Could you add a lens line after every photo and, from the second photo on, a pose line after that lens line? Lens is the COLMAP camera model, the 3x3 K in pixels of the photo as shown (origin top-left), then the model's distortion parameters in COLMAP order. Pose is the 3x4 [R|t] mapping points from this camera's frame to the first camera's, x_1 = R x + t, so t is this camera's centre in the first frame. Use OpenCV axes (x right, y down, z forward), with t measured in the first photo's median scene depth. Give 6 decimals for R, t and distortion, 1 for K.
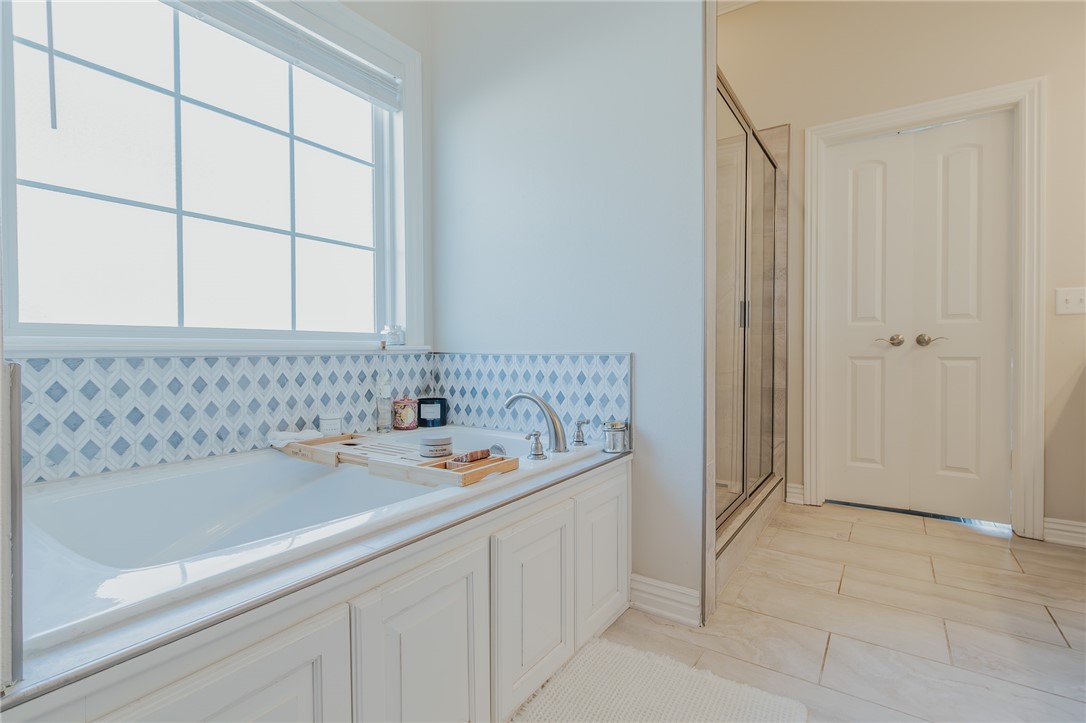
lens RADIAL K [[520.3, 0, 543.0], [0, 520.3, 361.5], [0, 0, 1]] dist [0.014987, -0.000607]
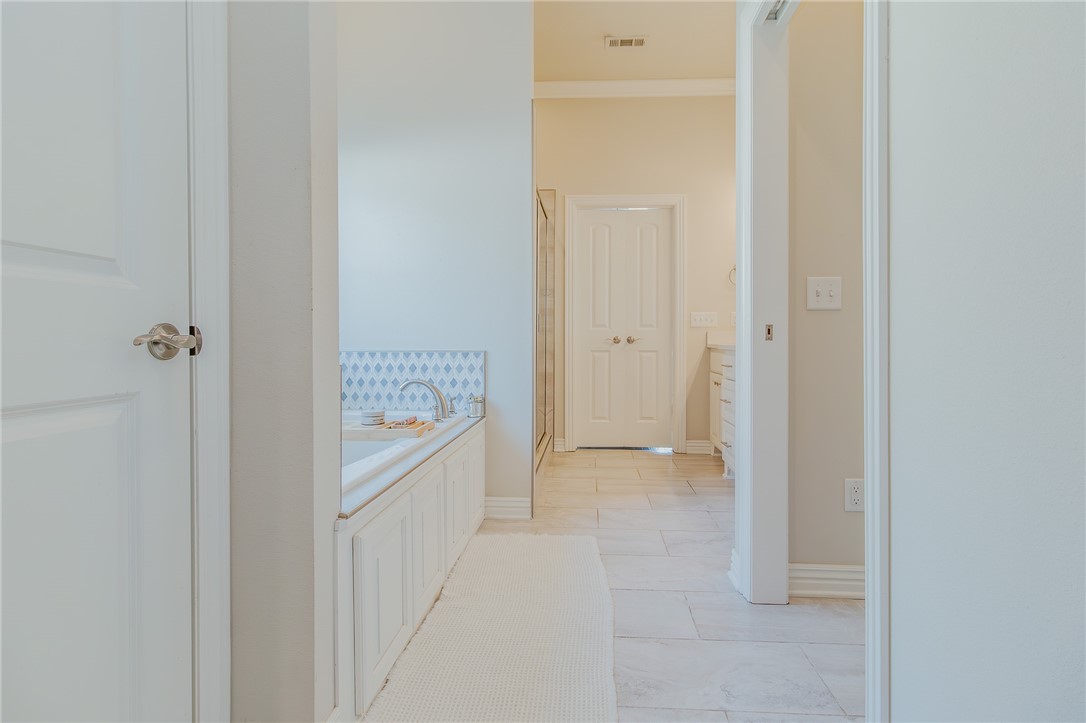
lens RADIAL K [[520.3, 0, 543.0], [0, 520.3, 361.5], [0, 0, 1]] dist [0.014987, -0.000607]
pose [[0.879047, -0.017490, 0.476415, -0.372006], [0.008751, 0.999750, 0.020555, -0.013674], [-0.476656, -0.013900, 0.878980, -0.376466]]
